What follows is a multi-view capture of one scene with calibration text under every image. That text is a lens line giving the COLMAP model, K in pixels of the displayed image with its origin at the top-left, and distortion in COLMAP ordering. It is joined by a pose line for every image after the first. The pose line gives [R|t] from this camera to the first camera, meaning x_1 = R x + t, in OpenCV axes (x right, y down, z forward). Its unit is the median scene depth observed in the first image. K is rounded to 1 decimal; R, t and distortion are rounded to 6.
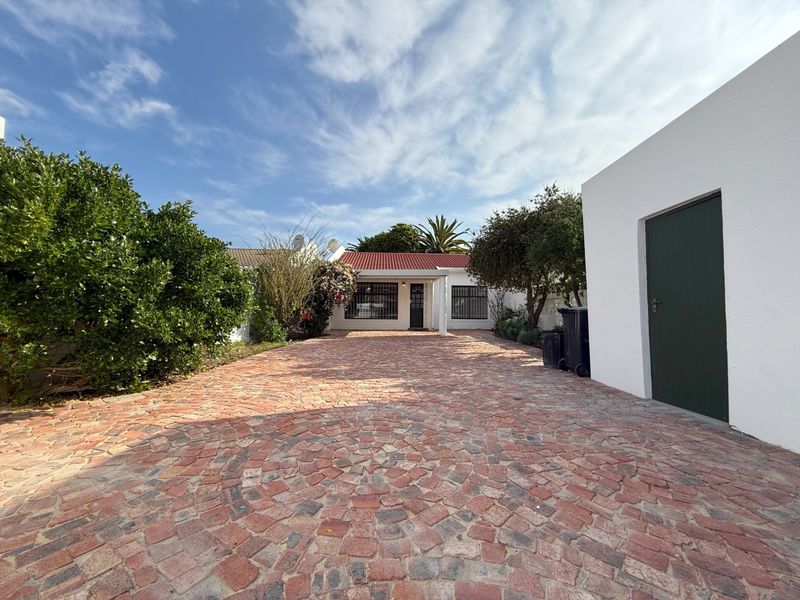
lens RADIAL K [[321.8, 0, 396.1], [0, 321.8, 308.0], [0, 0, 1]] dist [0.000186, -0.000054]
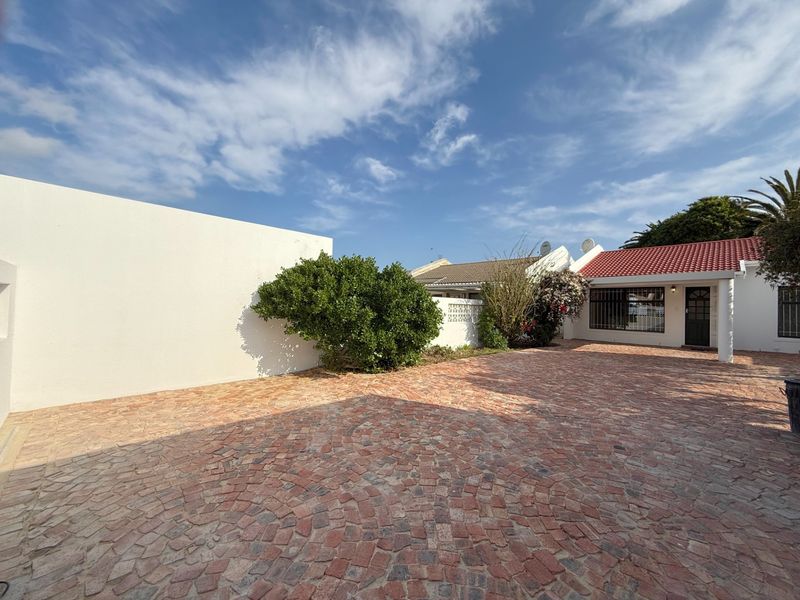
lens RADIAL K [[321.7, 0, 400.0], [0, 321.7, 300.0], [0, 0, 1]] dist [0.013883, 0.000086]
pose [[0.667257, -0.008273, -0.744781, 0.167142], [-0.002742, 0.999904, -0.013563, -0.033315], [0.744822, 0.011092, 0.667171, -0.029680]]
